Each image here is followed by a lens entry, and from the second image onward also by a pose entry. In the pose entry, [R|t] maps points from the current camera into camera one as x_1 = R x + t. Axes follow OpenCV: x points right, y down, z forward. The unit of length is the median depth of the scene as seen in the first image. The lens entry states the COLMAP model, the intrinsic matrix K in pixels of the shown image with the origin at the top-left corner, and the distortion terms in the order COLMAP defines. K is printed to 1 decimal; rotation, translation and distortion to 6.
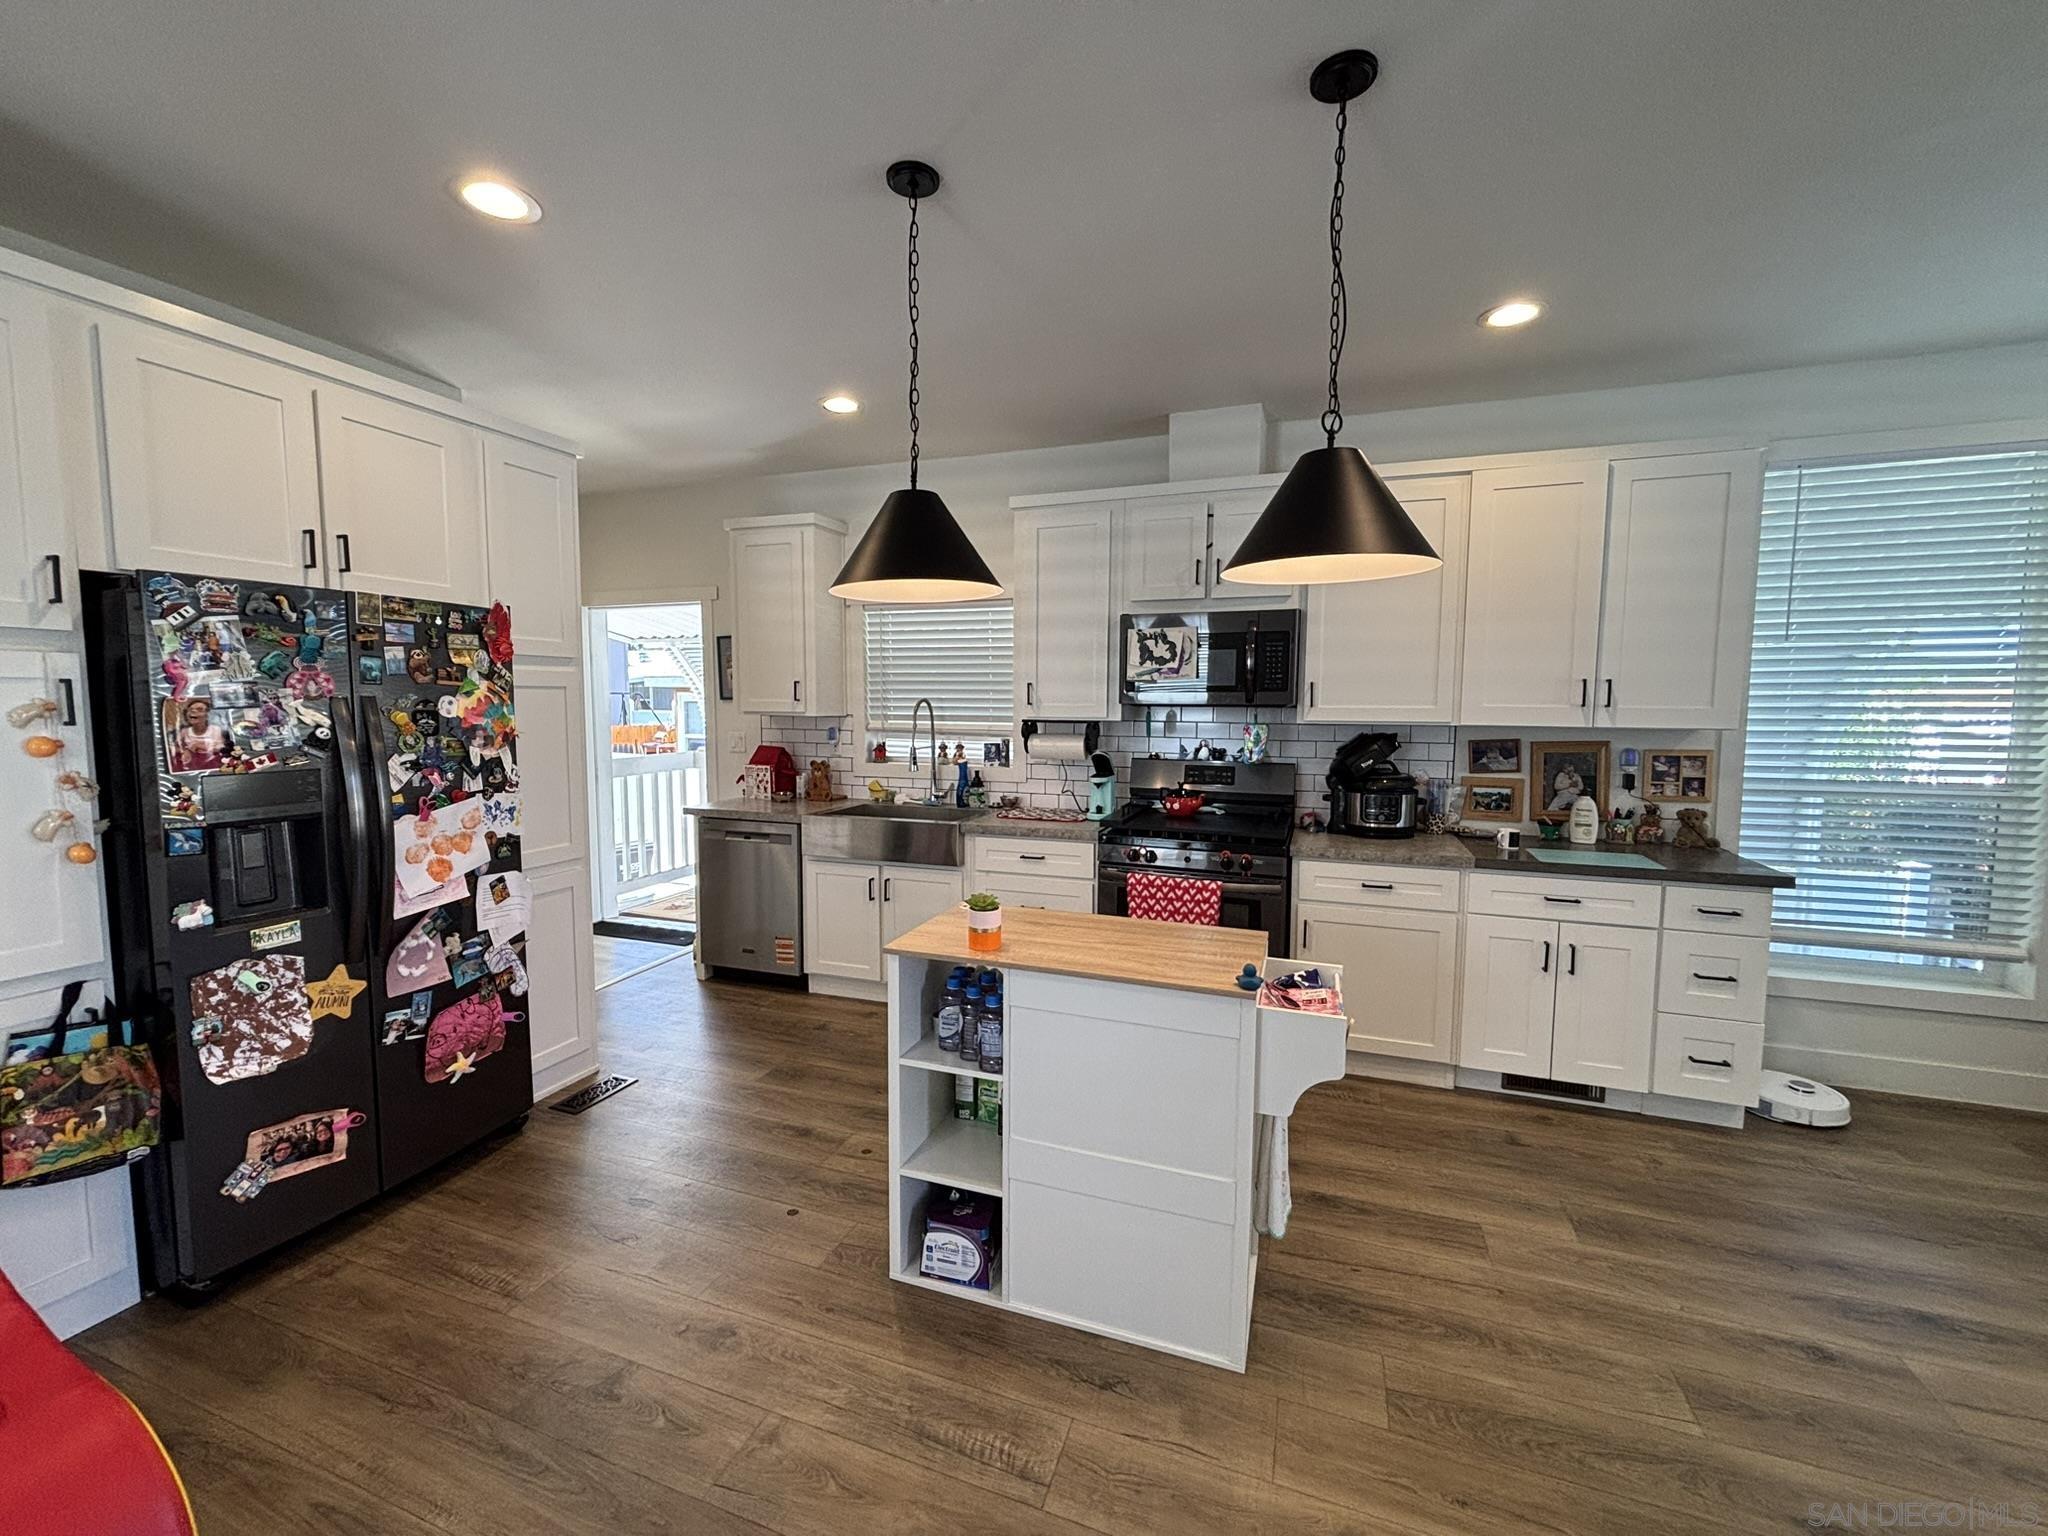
lens RADIAL K [[821.9, 0, 1019.9], [0, 821.9, 762.7], [0, 0, 1]] dist [0.001692, -0.000779]
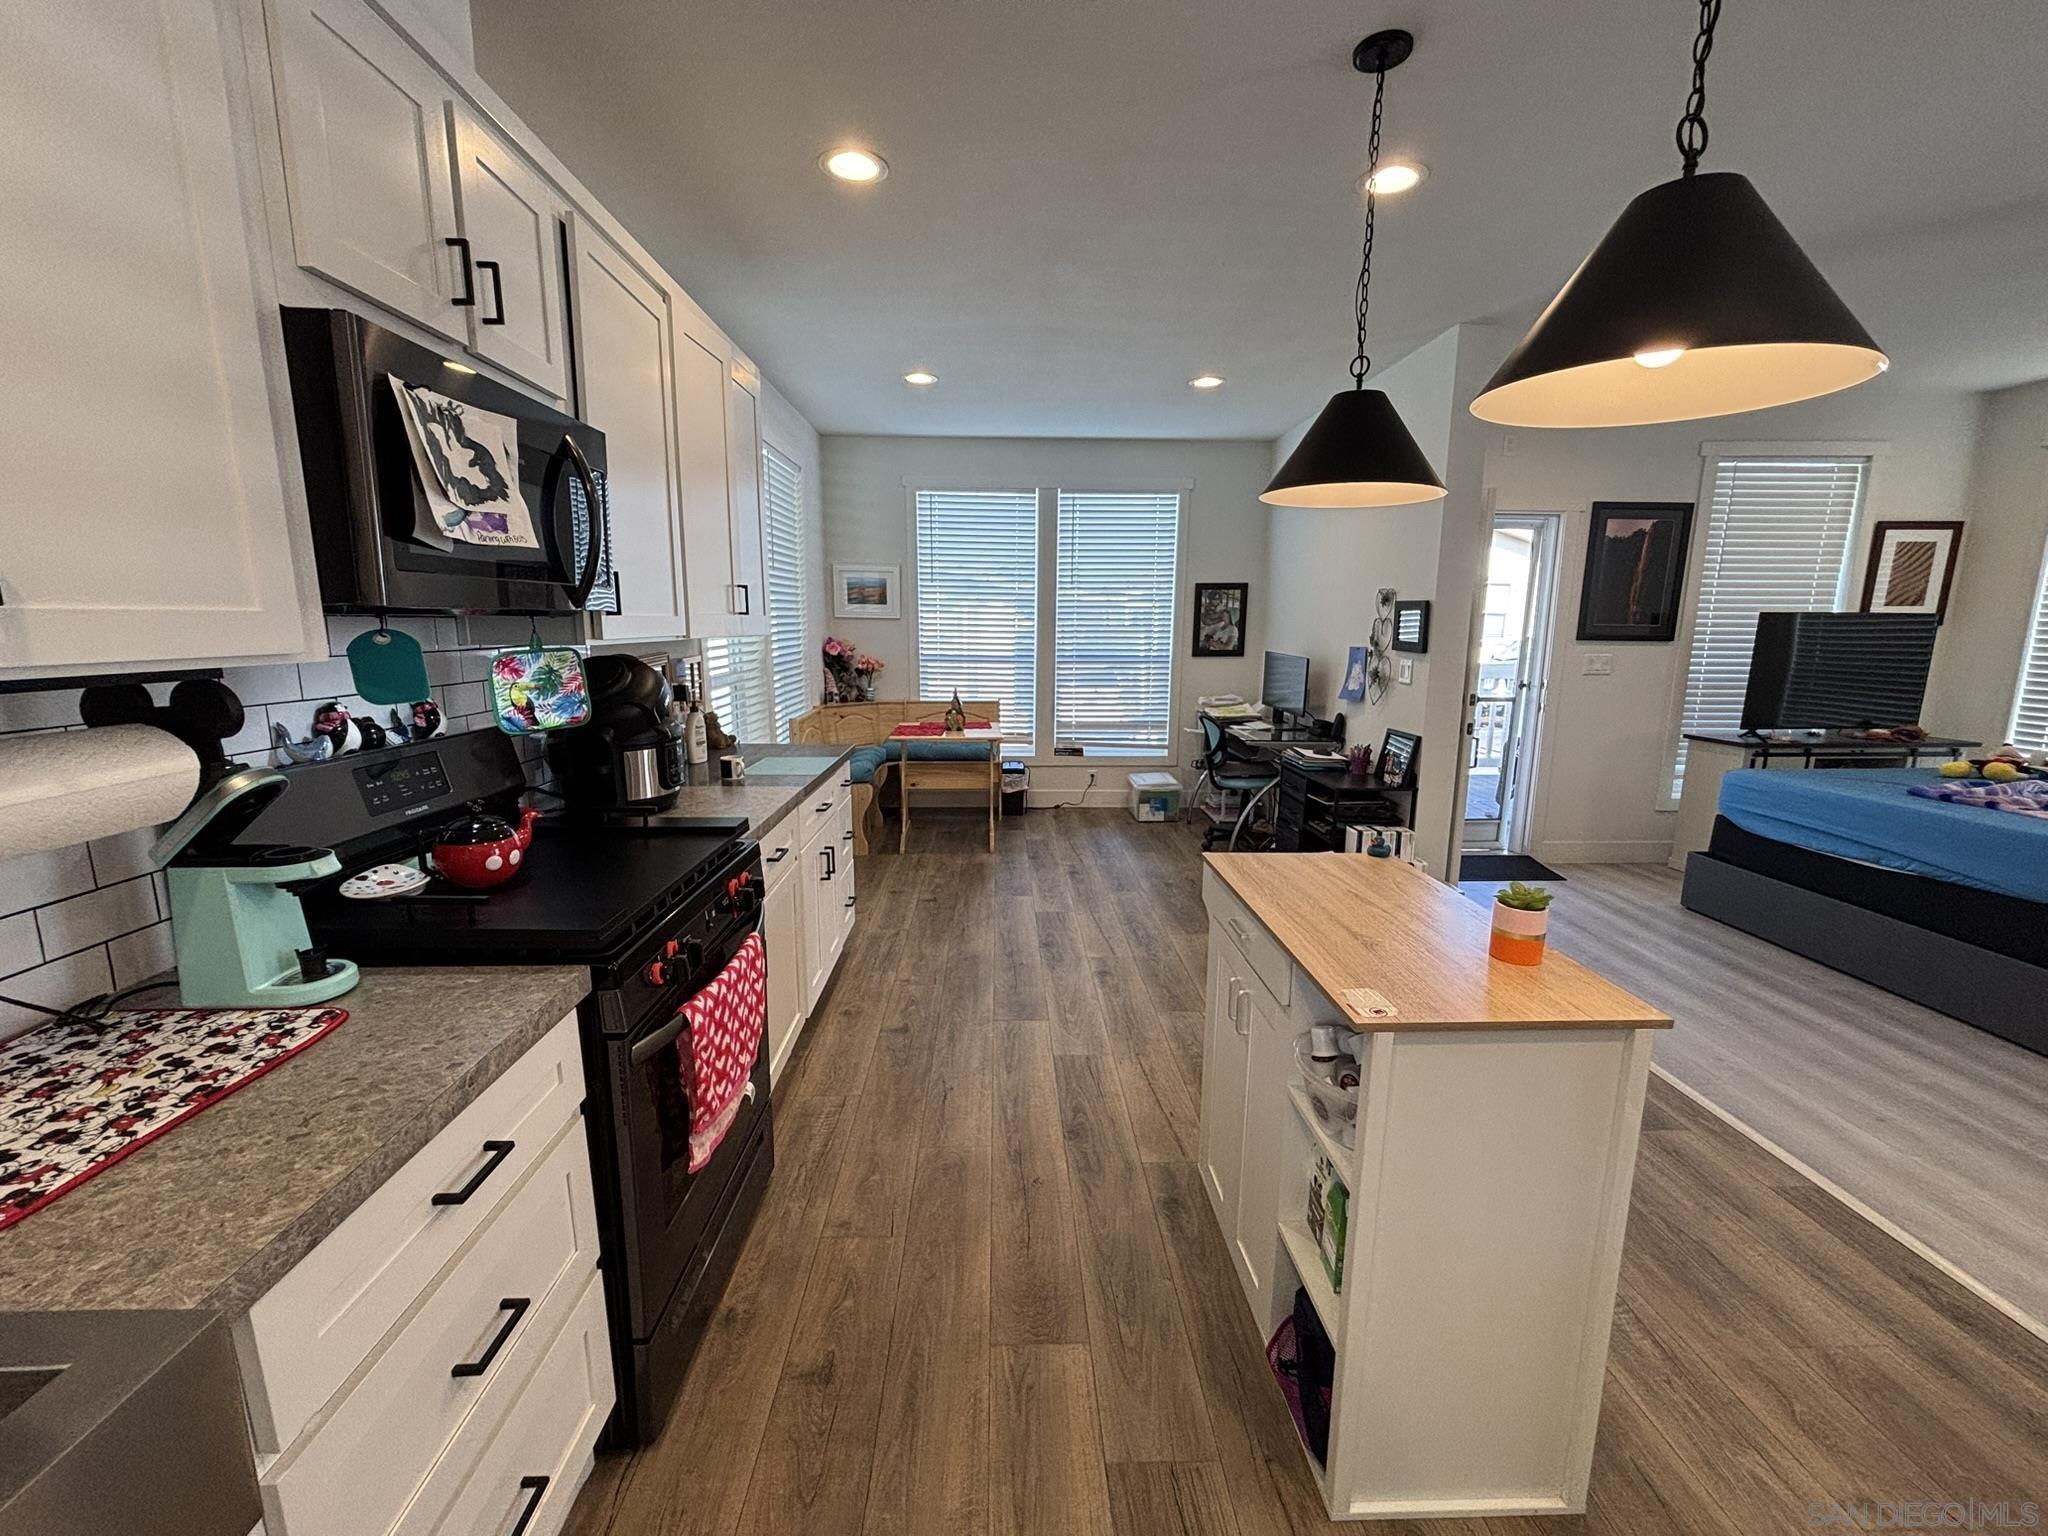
lens RADIAL K [[821.9, 0, 1020.7], [0, 821.9, 763.9], [0, 0, 1]] dist [0.001692, -0.000779]
pose [[-0.371427, -0.166073, 0.913489, -0.326145], [0.065696, 0.976706, 0.204278, -0.072059], [-0.926135, 0.135887, -0.351865, 1.047789]]
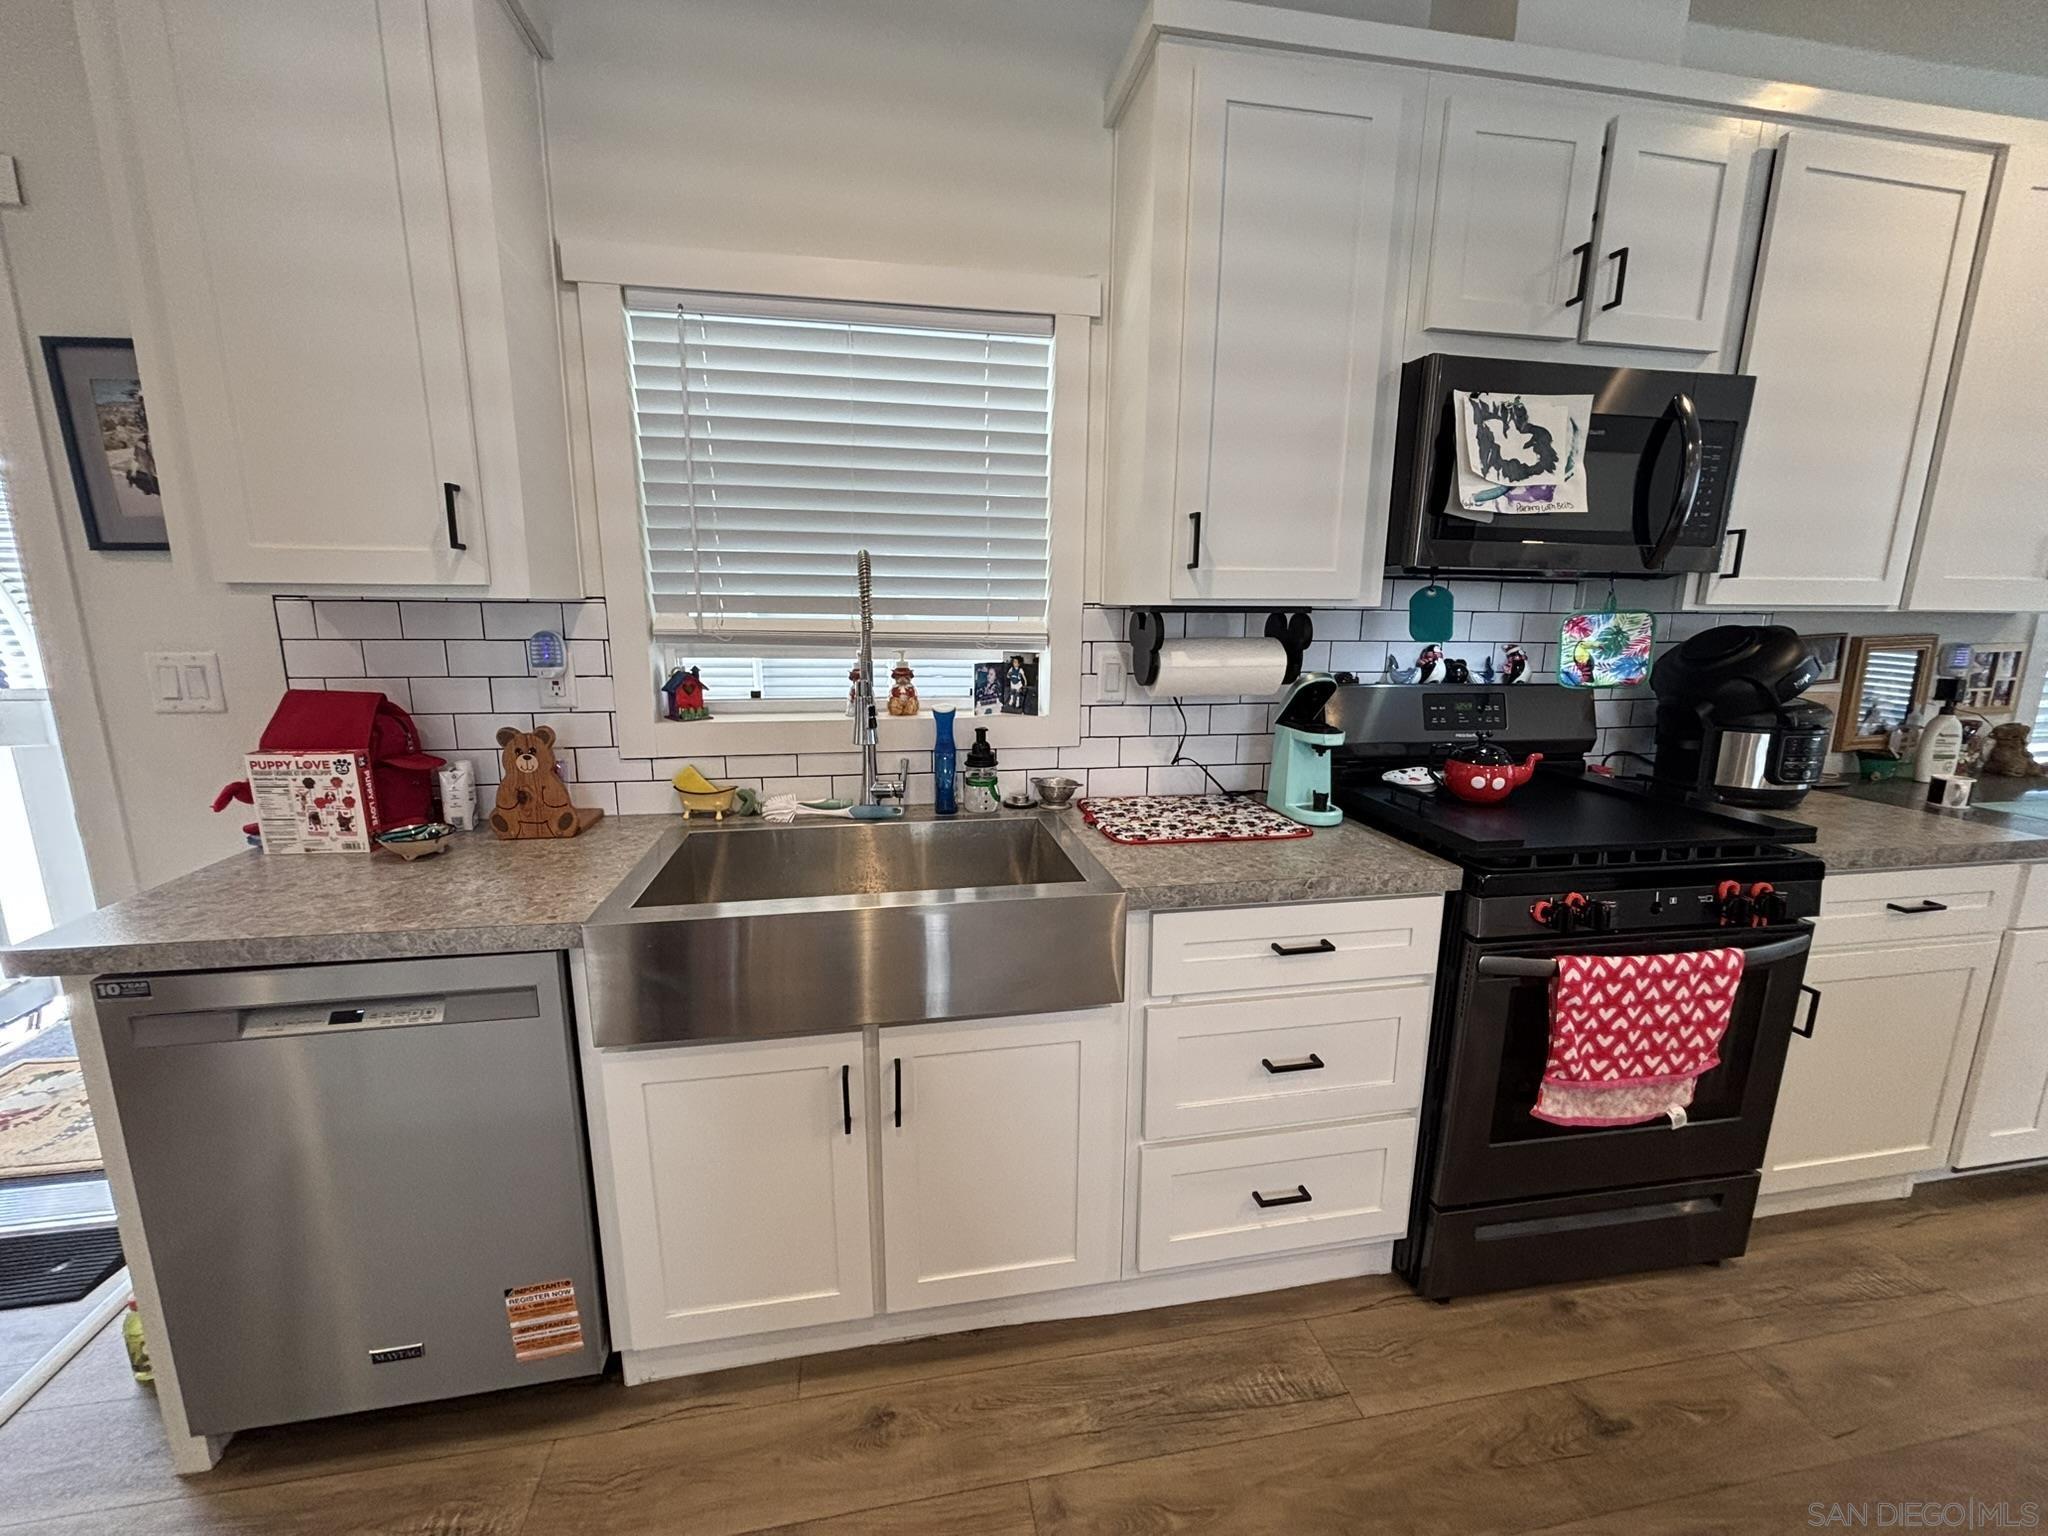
lens RADIAL K [[821.9, 0, 1020.7], [0, 821.9, 765.0], [0, 0, 1]] dist [0.001692, -0.000779]
pose [[0.860886, -0.095976, 0.499665, -0.346922], [0.034492, 0.990797, 0.130886, -0.036864], [-0.507628, -0.095443, 0.856273, 0.841828]]
